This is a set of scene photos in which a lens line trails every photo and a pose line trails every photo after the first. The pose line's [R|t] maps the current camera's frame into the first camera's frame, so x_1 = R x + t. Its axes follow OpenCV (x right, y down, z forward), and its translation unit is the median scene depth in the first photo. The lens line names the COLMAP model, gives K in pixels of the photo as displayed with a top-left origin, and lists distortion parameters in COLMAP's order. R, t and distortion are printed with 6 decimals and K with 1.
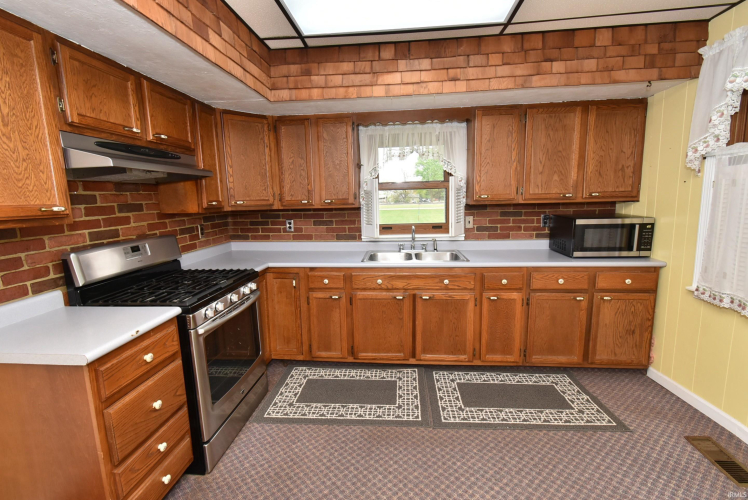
lens RADIAL K [[335.6, 0, 371.1], [0, 335.6, 249.4], [0, 0, 1]] dist [0.006824, -0.003743]
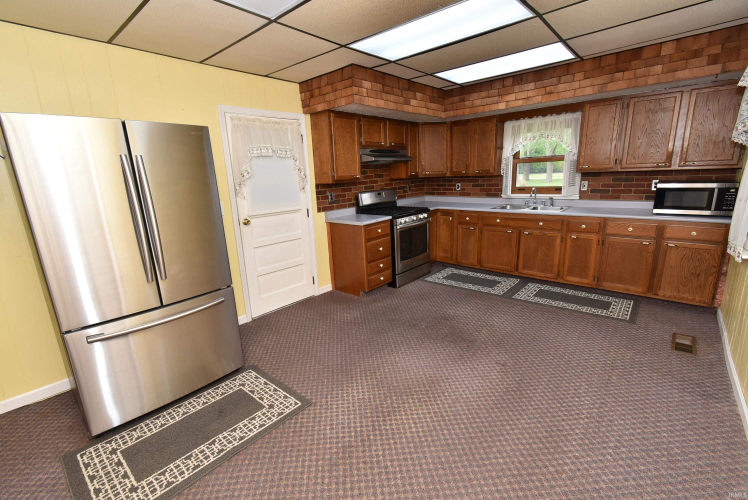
lens RADIAL K [[335.6, 0, 373.6], [0, 335.6, 248.7], [0, 0, 1]] dist [0.006824, -0.003743]
pose [[0.803961, 0.123035, -0.581815, 0.559237], [-0.068703, 0.991029, 0.114636, 0.092928], [0.590699, -0.052191, 0.805202, -0.764524]]
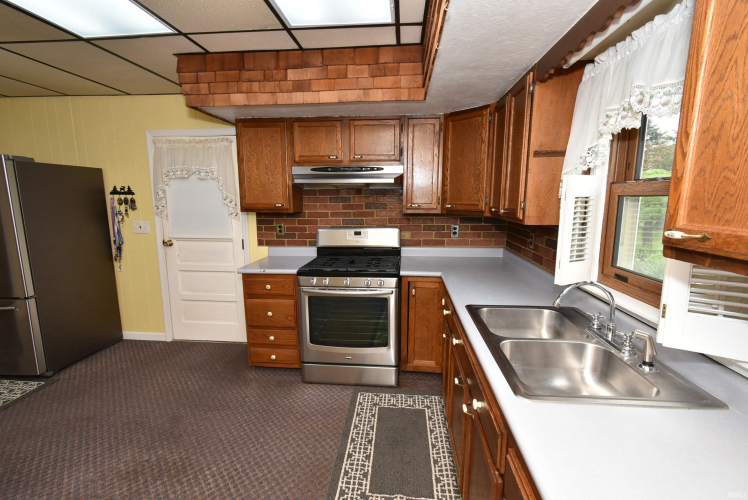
lens RADIAL K [[335.6, 0, 378.4], [0, 335.6, 248.3], [0, 0, 1]] dist [0.006824, -0.003743]
pose [[-0.006535, 0.177900, -0.984027, 0.682464], [-0.152077, 0.972425, 0.176812, -0.184440], [0.988347, 0.150804, 0.020699, 0.908109]]
